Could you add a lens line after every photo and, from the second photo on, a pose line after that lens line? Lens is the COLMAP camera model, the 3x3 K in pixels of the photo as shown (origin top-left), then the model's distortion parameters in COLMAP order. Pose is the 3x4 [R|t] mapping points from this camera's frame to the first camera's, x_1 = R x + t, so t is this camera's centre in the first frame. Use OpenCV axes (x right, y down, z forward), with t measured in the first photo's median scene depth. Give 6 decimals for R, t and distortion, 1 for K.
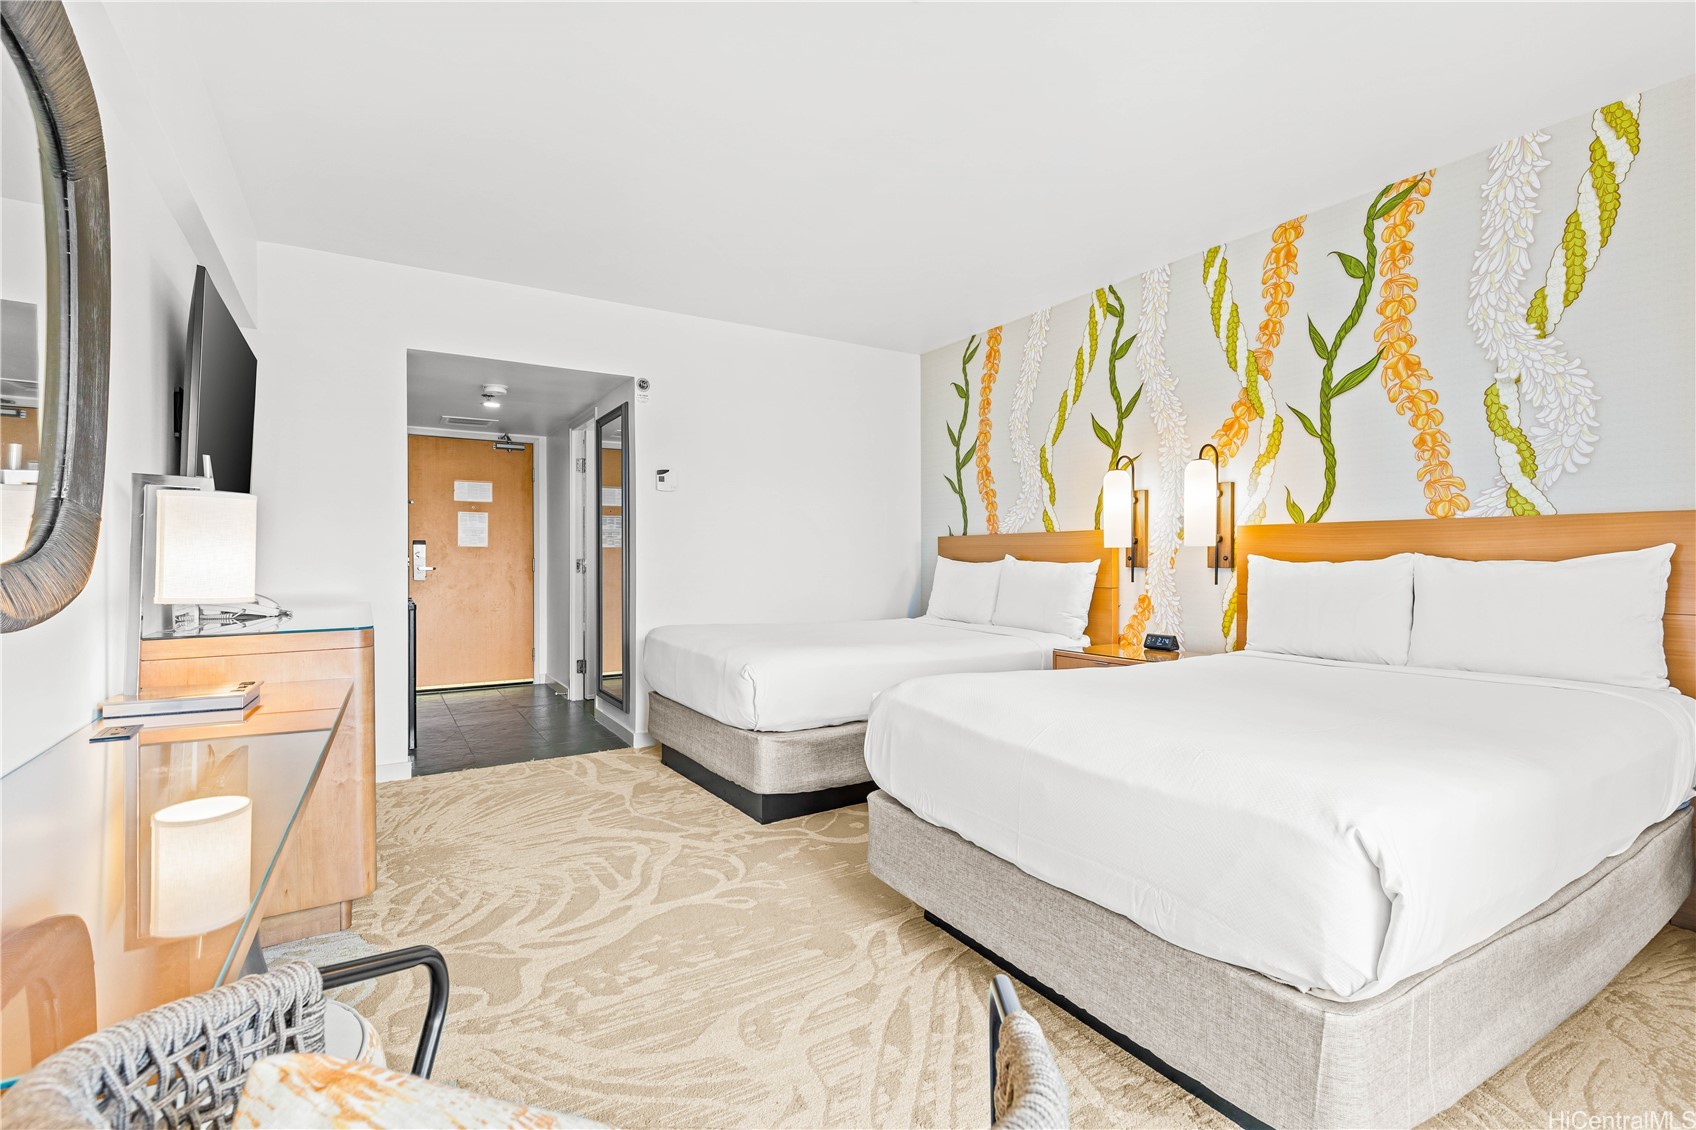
lens RADIAL K [[769.7, 0, 838.8], [0, 769.7, 560.2], [0, 0, 1]] dist [0.000900, 0.000605]
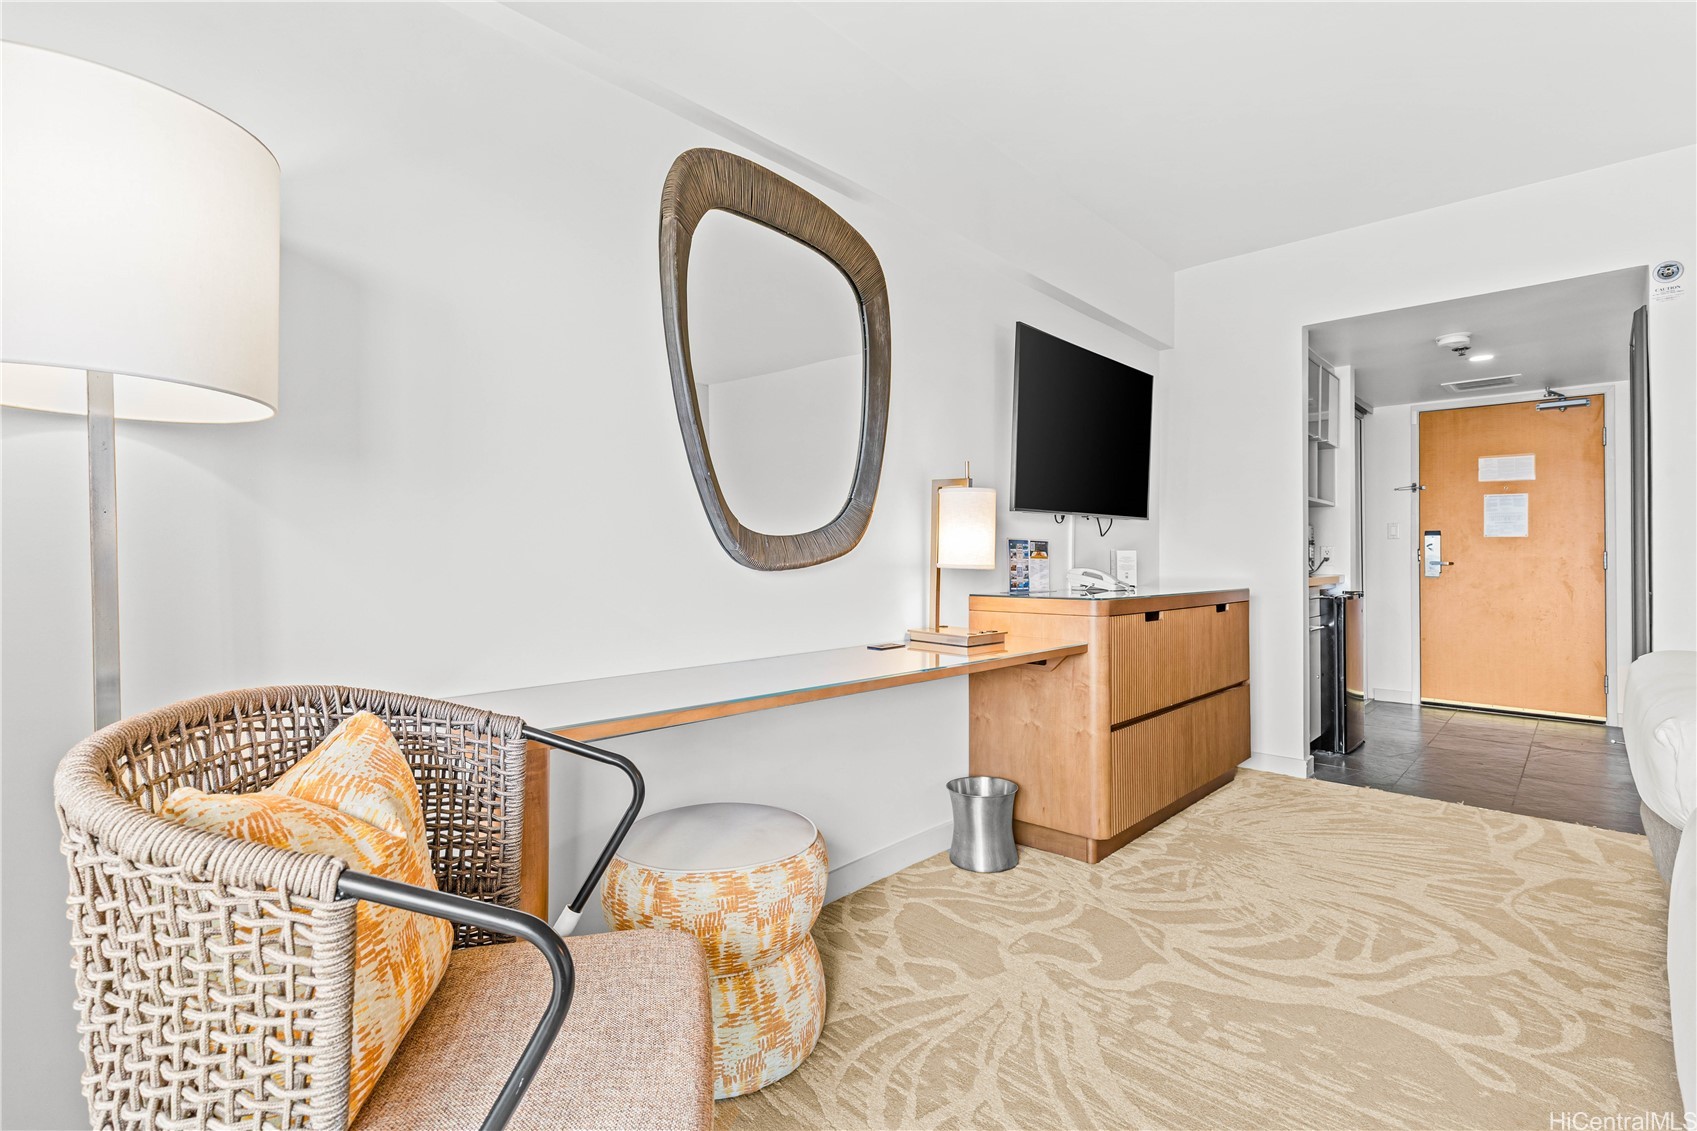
lens RADIAL K [[779.9, 0, 848.1], [0, 779.9, 548.4], [0, 0, 1]] dist [0.006459, 0.000578]
pose [[0.261002, -0.008508, -0.965301, 0.274617], [-0.009736, 0.999887, -0.011446, 0.021480], [0.965289, 0.012385, 0.260890, 0.247734]]
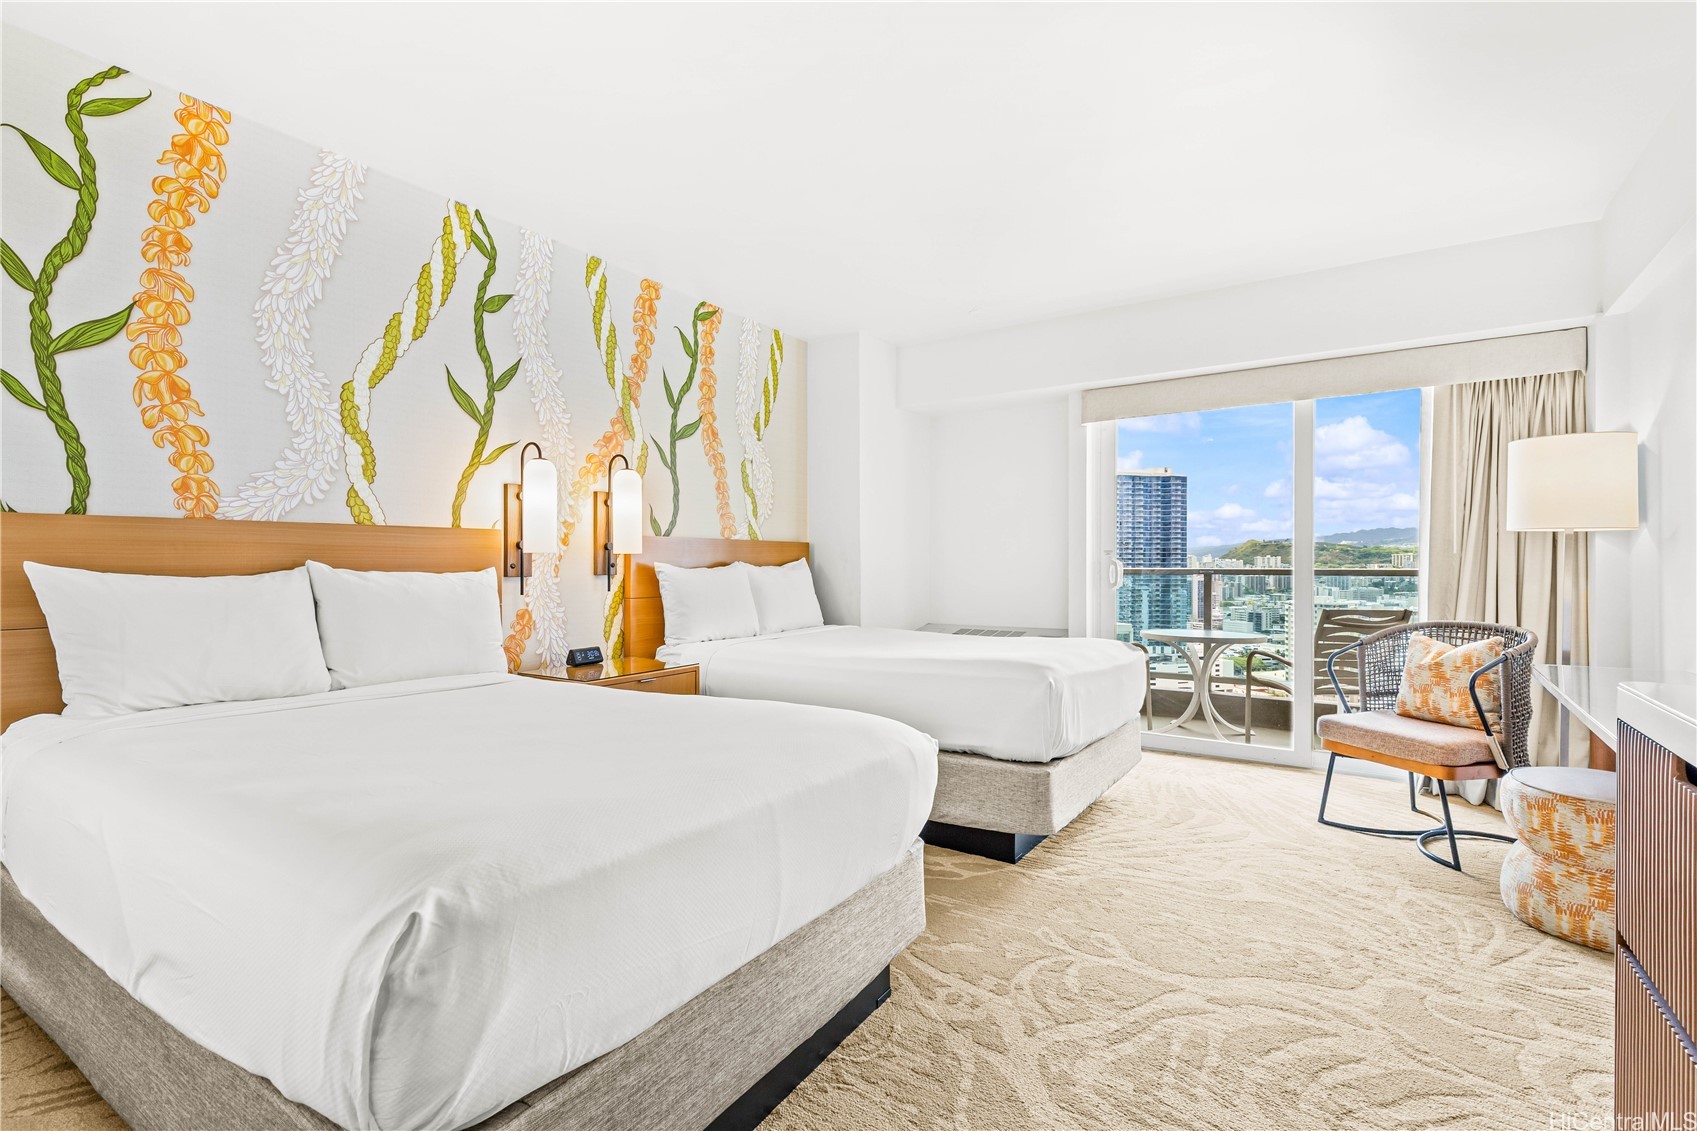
lens RADIAL K [[775.5, 0, 844.1], [0, 775.5, 561.8], [0, 0, 1]] dist [0.006585, -0.001195]
pose [[-0.413540, 0.002872, 0.910481, -0.647265], [0.004621, 0.999989, -0.001056, -0.005613], [-0.910474, 0.003771, -0.413549, 1.275123]]
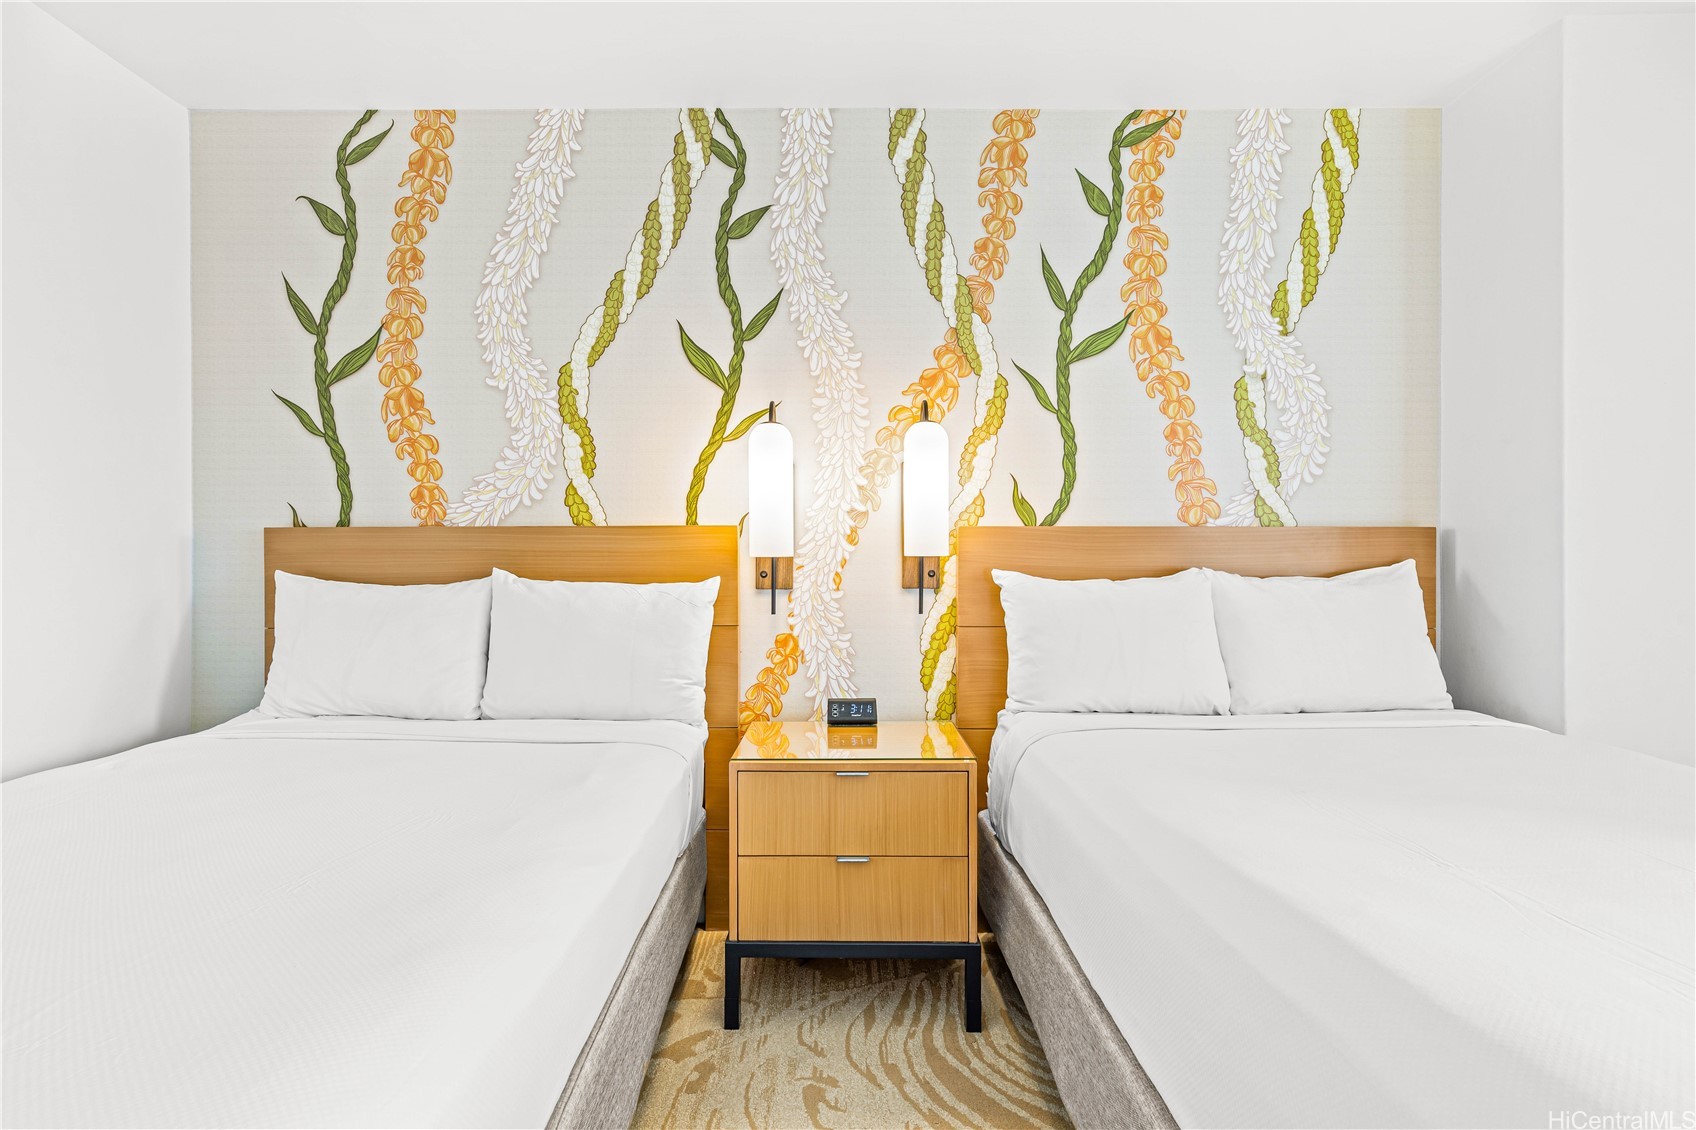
lens RADIAL K [[775.0, 0, 843.6], [0, 775.0, 561.3], [0, 0, 1]] dist [0.006585, -0.001195]
pose [[0.526313, 0.000360, 0.850291, -0.129413], [0.003827, 0.999989, -0.002792, -0.013395], [-0.850282, 0.004724, 0.526306, 0.785026]]
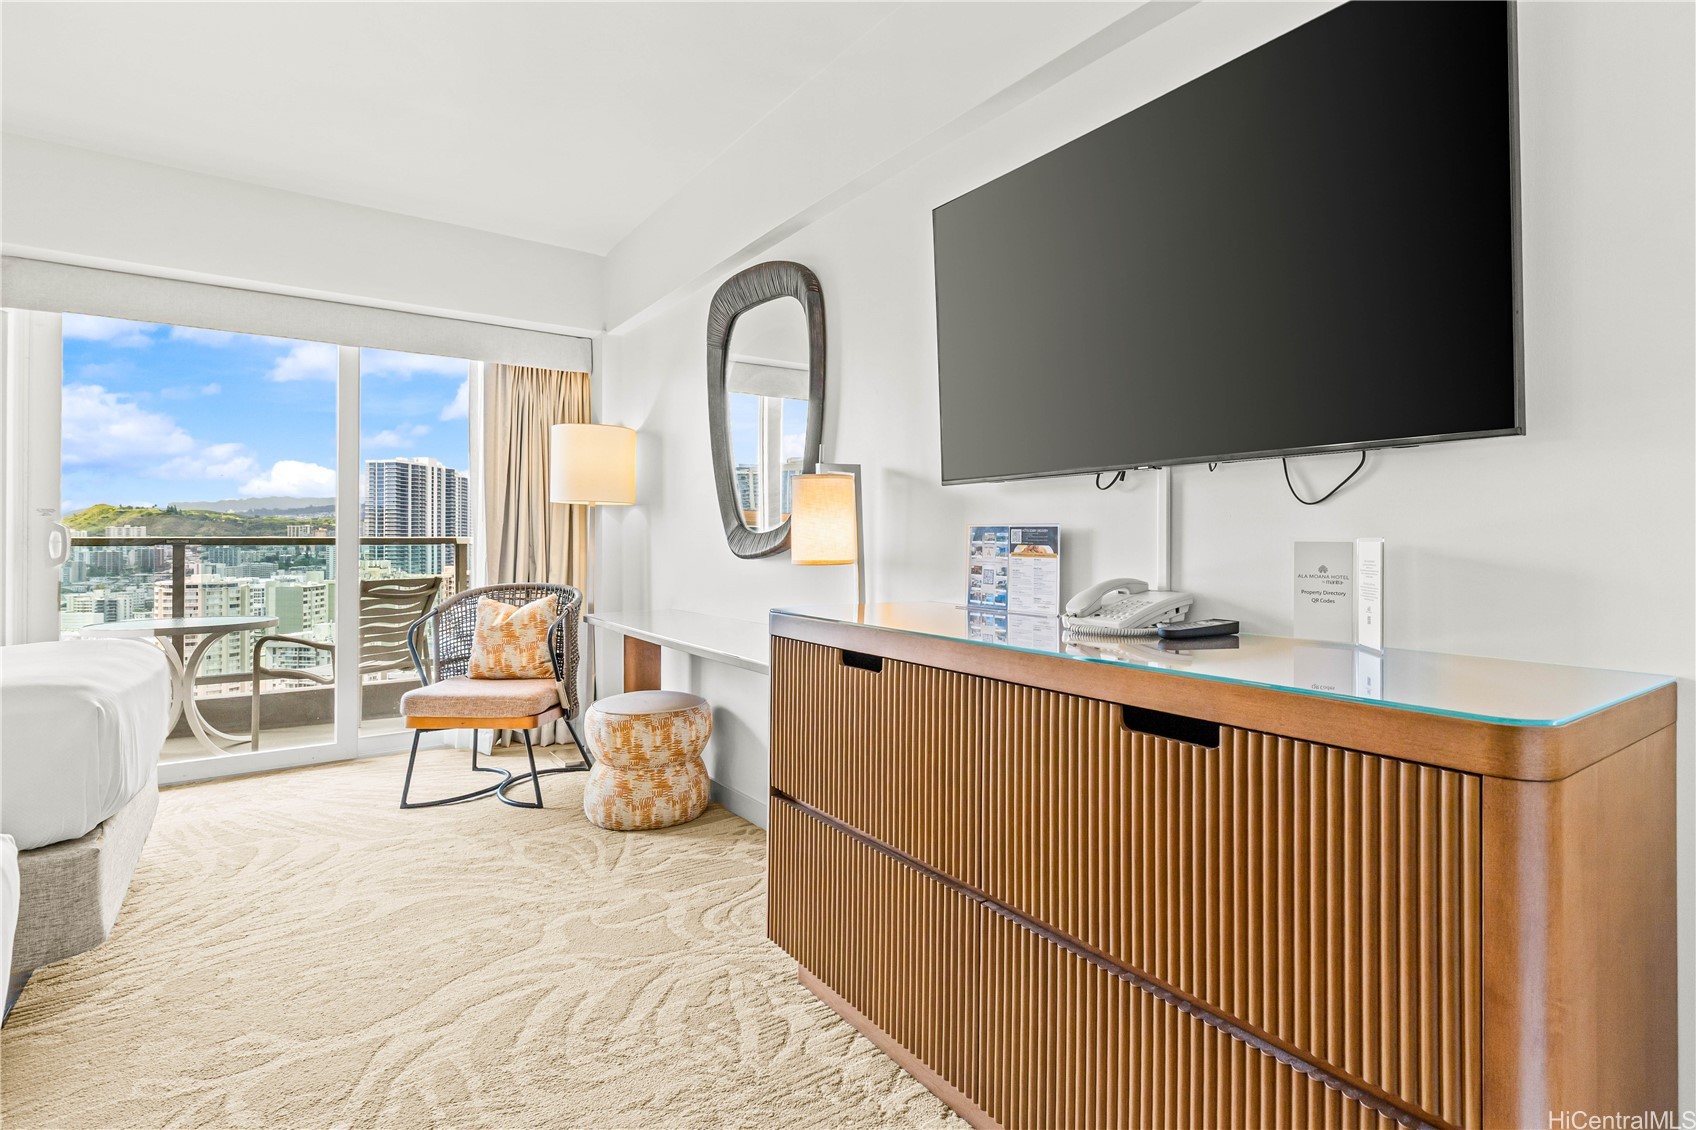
lens RADIAL K [[836.5, 0, 890.3], [0, 836.5, 528.7], [0, 0, 1]] dist [0.008708, -0.000976]
pose [[-0.995757, 0.000100, -0.092025, -0.468110], [0.000464, 0.999992, -0.003940, 0.001864], [0.092023, -0.003966, -0.995749, 1.362208]]
